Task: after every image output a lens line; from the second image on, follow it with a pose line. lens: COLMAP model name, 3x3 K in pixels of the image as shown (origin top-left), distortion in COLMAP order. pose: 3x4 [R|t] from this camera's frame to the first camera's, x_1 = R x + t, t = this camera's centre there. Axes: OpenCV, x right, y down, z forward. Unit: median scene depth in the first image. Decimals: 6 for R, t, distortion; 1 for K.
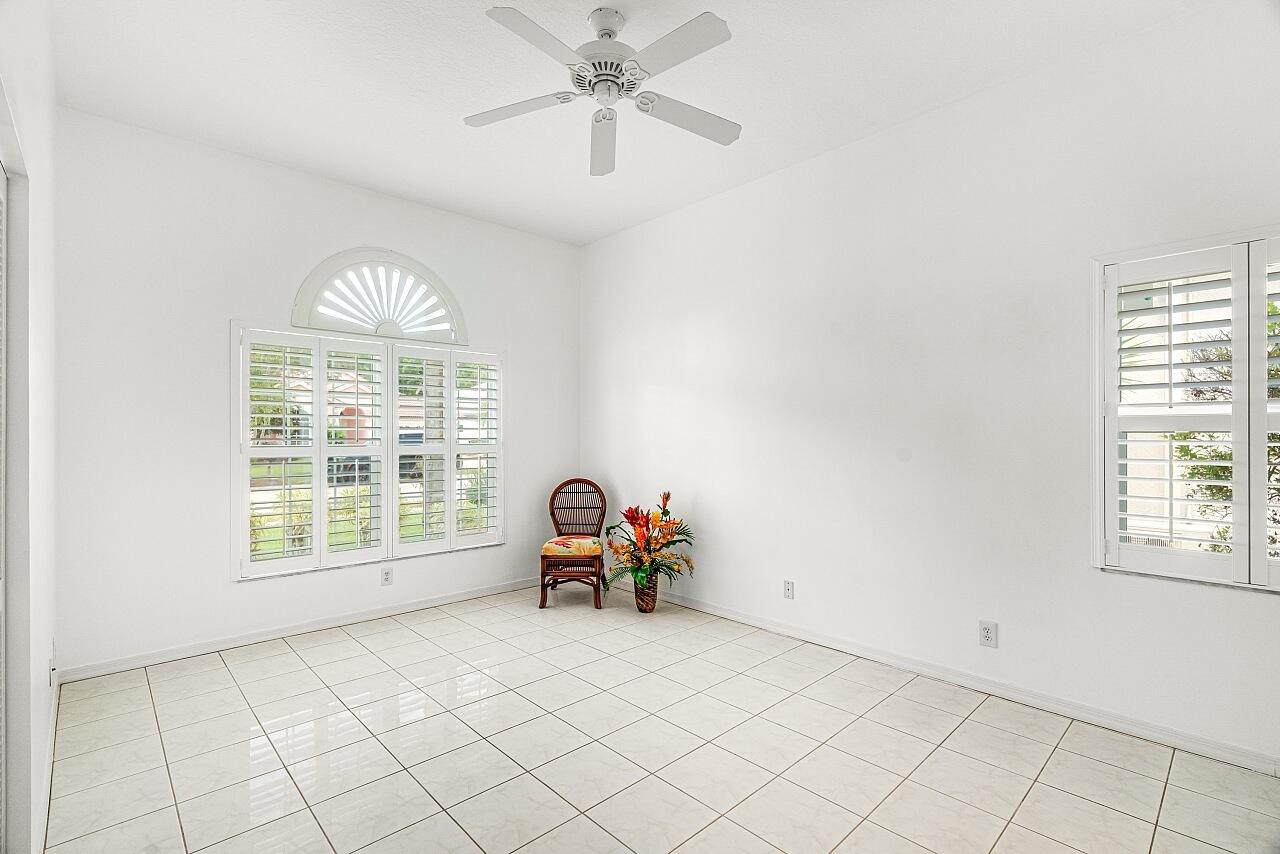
lens RADIAL K [[582.7, 0, 640.0], [0, 582.7, 427.0], [0, 0, 1]] dist [-0.000125, -0.000099]
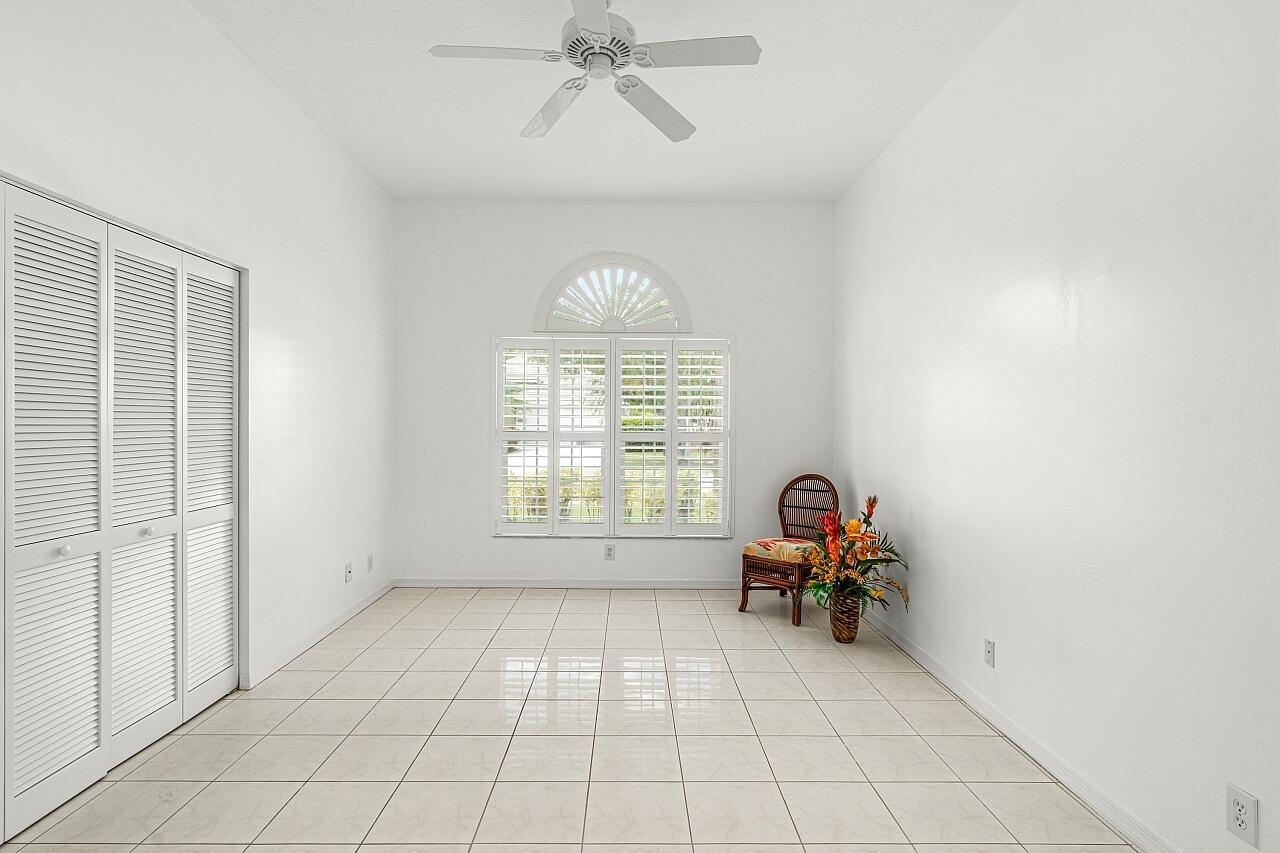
lens RADIAL K [[625.9, 0, 640.0], [0, 625.9, 426.5], [0, 0, 1]] dist [-0.003182, -0.000940]
pose [[0.737391, 0.005522, -0.675444, 0.382755], [0.003094, 0.999928, 0.011553, 0.007344], [0.675459, -0.010608, 0.737321, 0.168982]]
